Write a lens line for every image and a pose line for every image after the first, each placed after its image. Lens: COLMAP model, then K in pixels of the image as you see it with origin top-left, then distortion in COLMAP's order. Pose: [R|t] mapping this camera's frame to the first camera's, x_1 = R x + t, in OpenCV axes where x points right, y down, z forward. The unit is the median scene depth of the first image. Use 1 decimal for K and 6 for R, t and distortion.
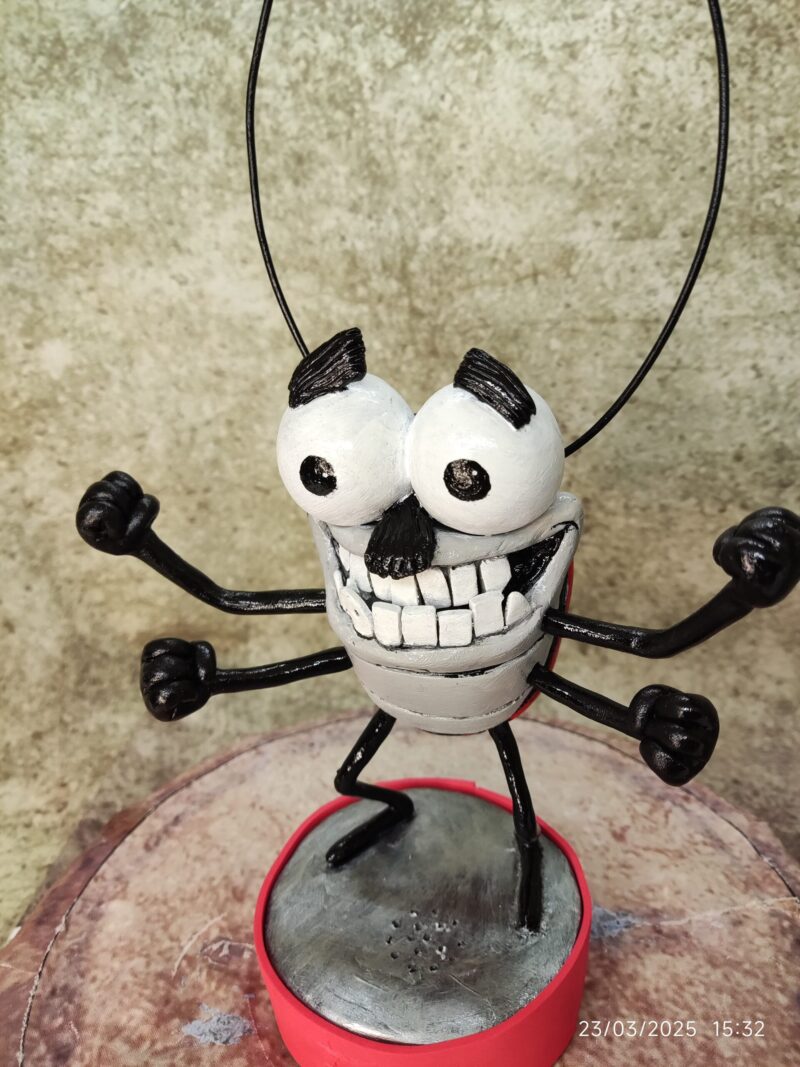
lens RADIAL K [[828.0, 0, 413.6], [0, 828.0, 553.5], [0, 0, 1]] dist [0.035994, -0.111399]
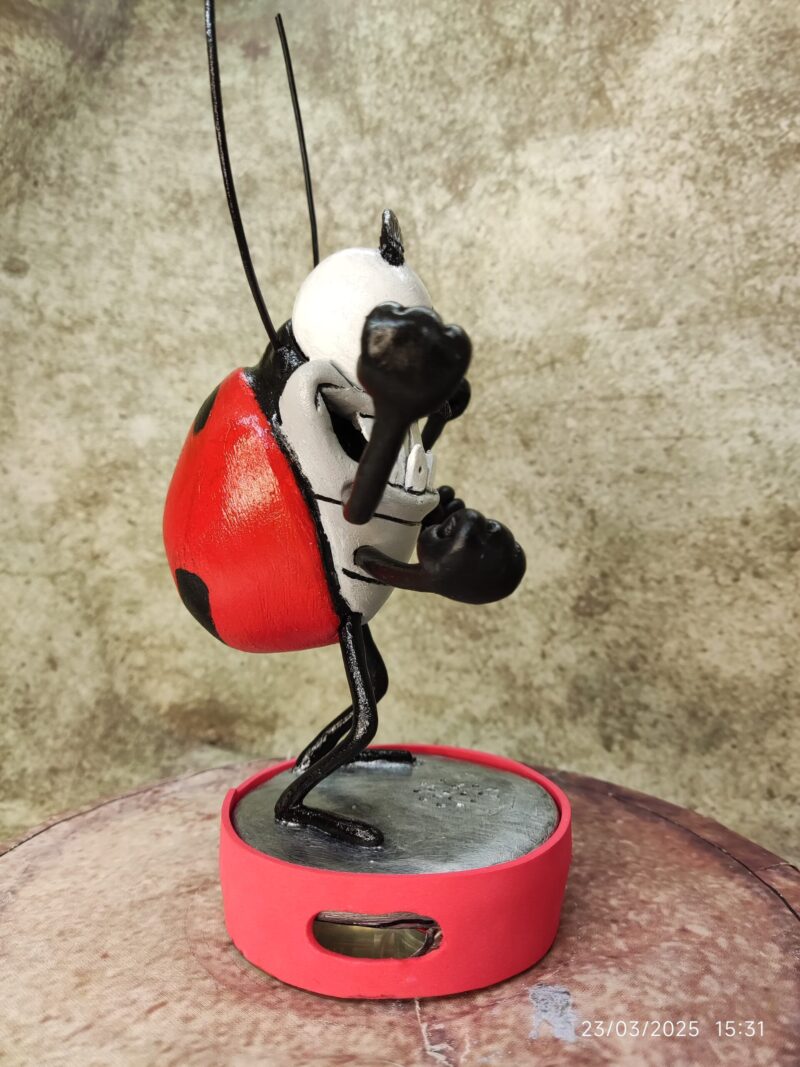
lens RADIAL K [[828.0, 0, 409.9], [0, 828.0, 546.6], [0, 0, 1]] dist [0.035994, -0.111399]
pose [[0.991446, 0.050899, -0.120183, 0.097519], [-0.089258, 0.936246, -0.339819, 0.299224], [0.095225, 0.347640, 0.932780, -0.003489]]
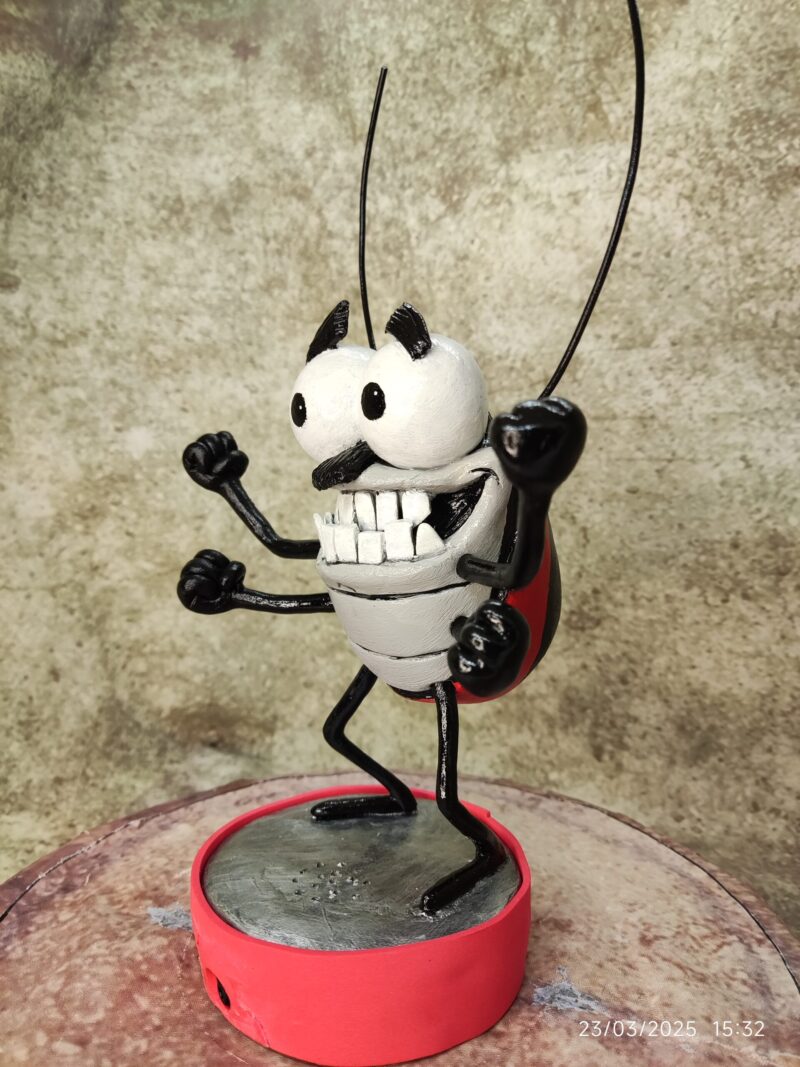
lens RADIAL K [[828.0, 0, 411.1], [0, 828.0, 548.9], [0, 0, 1]] dist [0.035994, -0.111399]
pose [[0.990445, 0.056917, -0.125617, 0.114180], [-0.090676, 0.955059, -0.282207, 0.217843], [0.103909, 0.290901, 0.951094, -0.040020]]
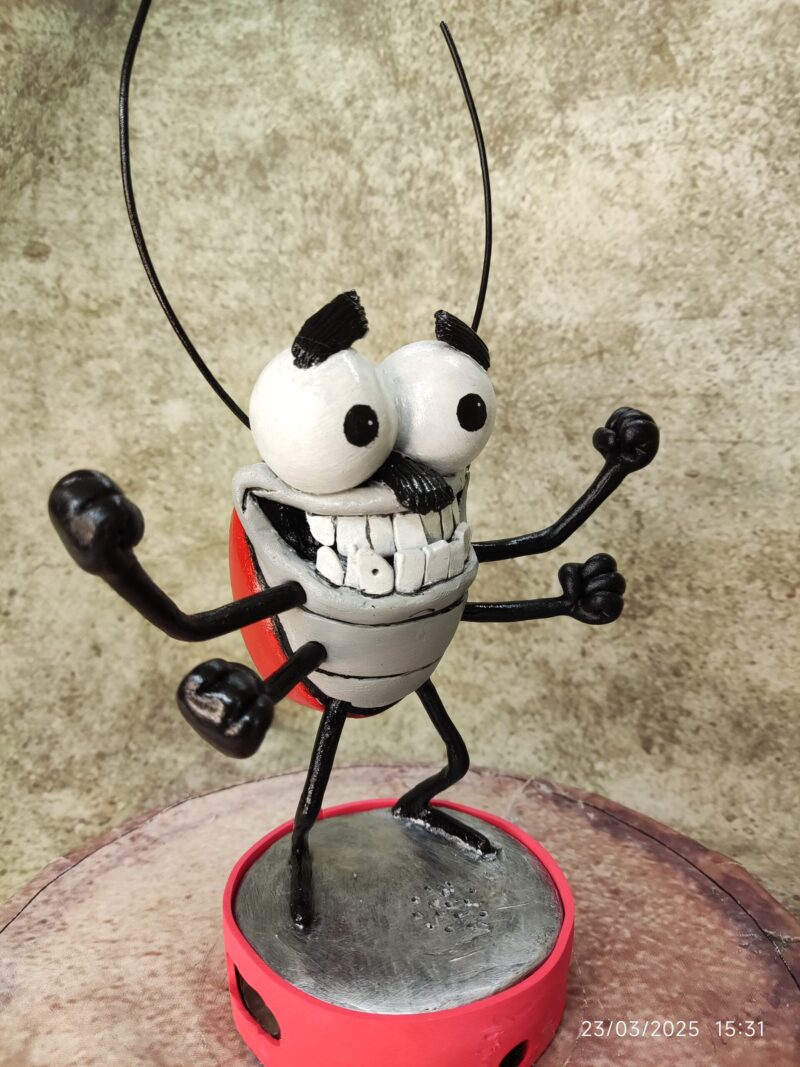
lens RADIAL K [[828.0, 0, 404.7], [0, 828.0, 549.5], [0, 0, 1]] dist [0.035994, -0.111399]
pose [[0.976499, 0.079618, -0.200276, 0.128948], [-0.119719, 0.973091, -0.196877, 0.140439], [0.179212, 0.216227, 0.959755, -0.004636]]
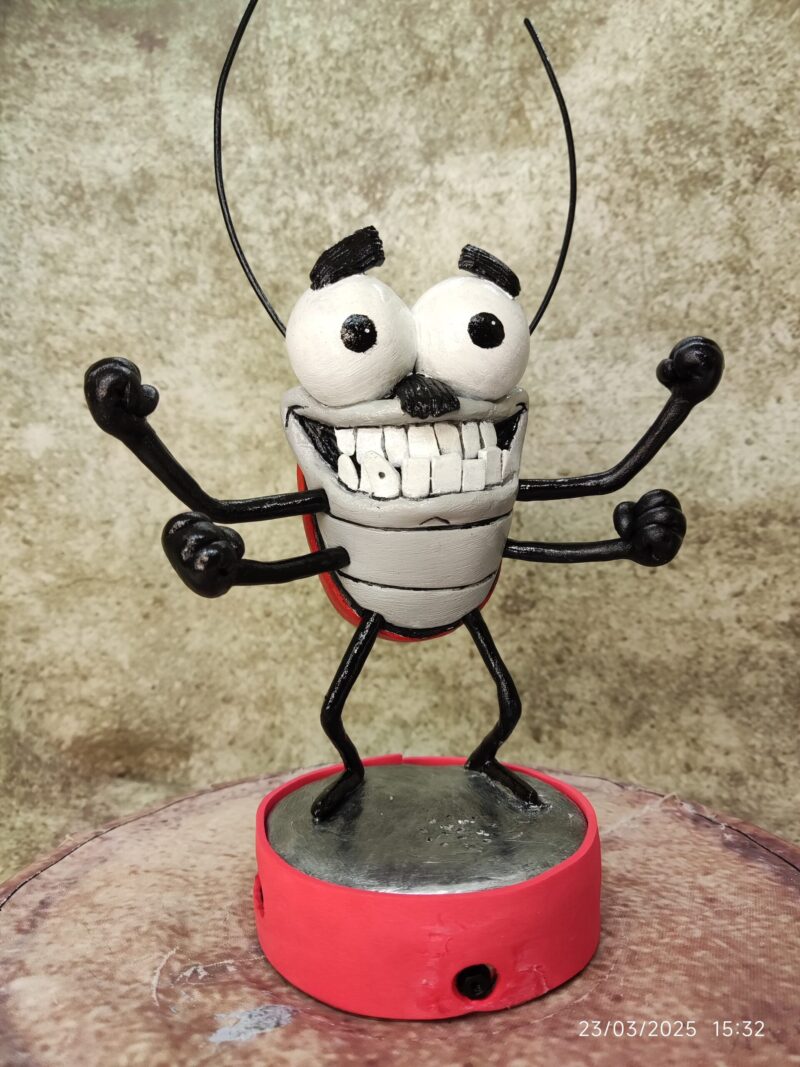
lens RADIAL K [[828.0, 0, 419.5], [0, 828.0, 549.1], [0, 0, 1]] dist [0.035994, -0.111399]
pose [[0.993062, 0.008952, 0.117249, -0.068705], [0.033592, 0.933948, -0.355826, 0.310033], [-0.112690, 0.357296, 0.927168, -0.001148]]
